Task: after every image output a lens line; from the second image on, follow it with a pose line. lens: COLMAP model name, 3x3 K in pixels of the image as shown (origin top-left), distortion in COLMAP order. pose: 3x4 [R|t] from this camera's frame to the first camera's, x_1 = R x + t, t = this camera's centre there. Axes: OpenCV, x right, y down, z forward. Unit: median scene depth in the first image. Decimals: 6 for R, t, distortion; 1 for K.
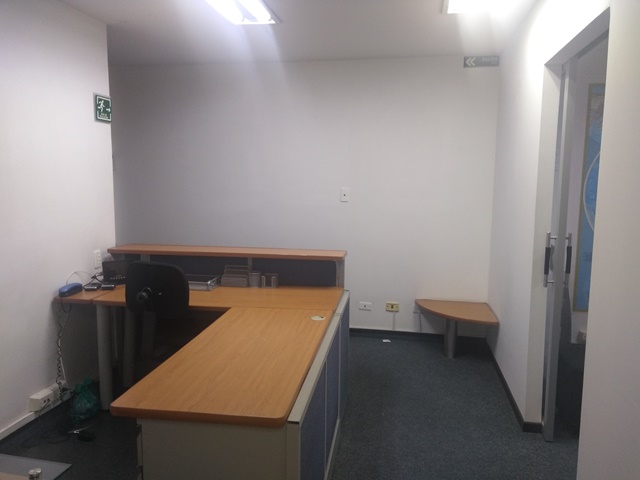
lens RADIAL K [[497.1, 0, 326.0], [0, 497.1, 241.5], [0, 0, 1]] dist [0.047625, -0.045067]
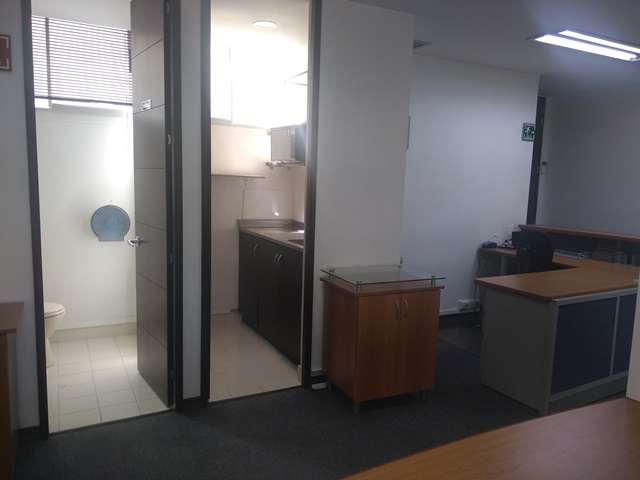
lens RADIAL K [[497.1, 0, 318.9], [0, 497.1, 242.1], [0, 0, 1]] dist [0.047625, -0.045067]
pose [[0.610380, 0.112395, -0.784094, 0.395994], [-0.123989, 0.991237, 0.045568, 0.074616], [0.782345, 0.069405, 0.618967, -0.411394]]
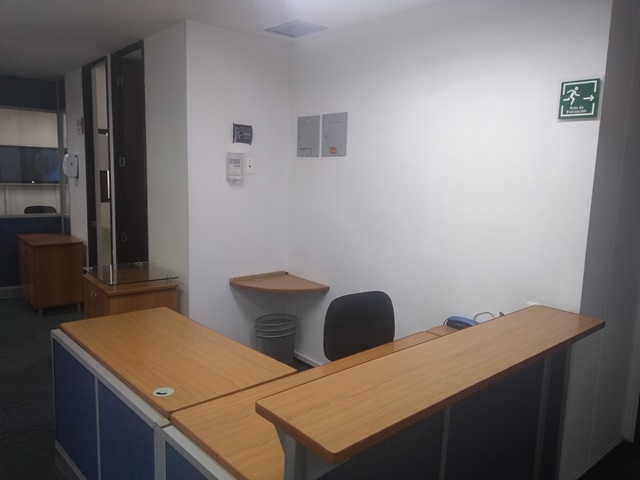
lens RADIAL K [[497.1, 0, 318.6], [0, 497.1, 242.5], [0, 0, 1]] dist [0.047625, -0.045067]
pose [[-0.622721, 0.075804, -0.778763, 0.292166], [-0.143774, 0.967264, 0.209118, -0.174326], [0.769121, 0.242188, -0.591437, 1.184887]]
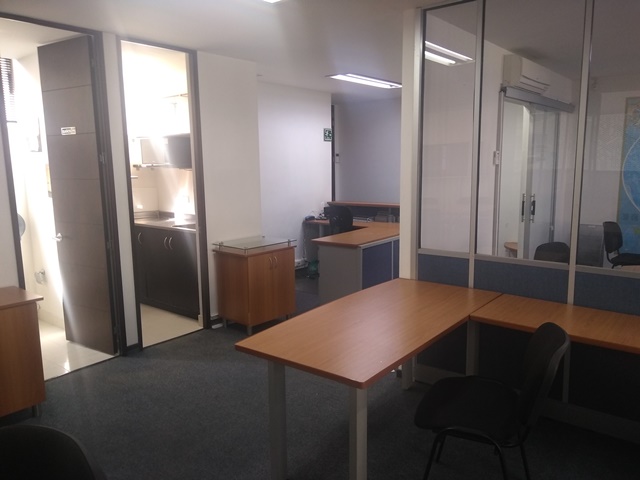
lens RADIAL K [[497.1, 0, 322.7], [0, 497.1, 246.4], [0, 0, 1]] dist [0.047625, -0.045067]
pose [[0.876946, 0.062375, -0.476525, 0.569150], [-0.041697, 0.997678, 0.053857, 0.091972], [0.478777, -0.027360, 0.877510, -0.868603]]
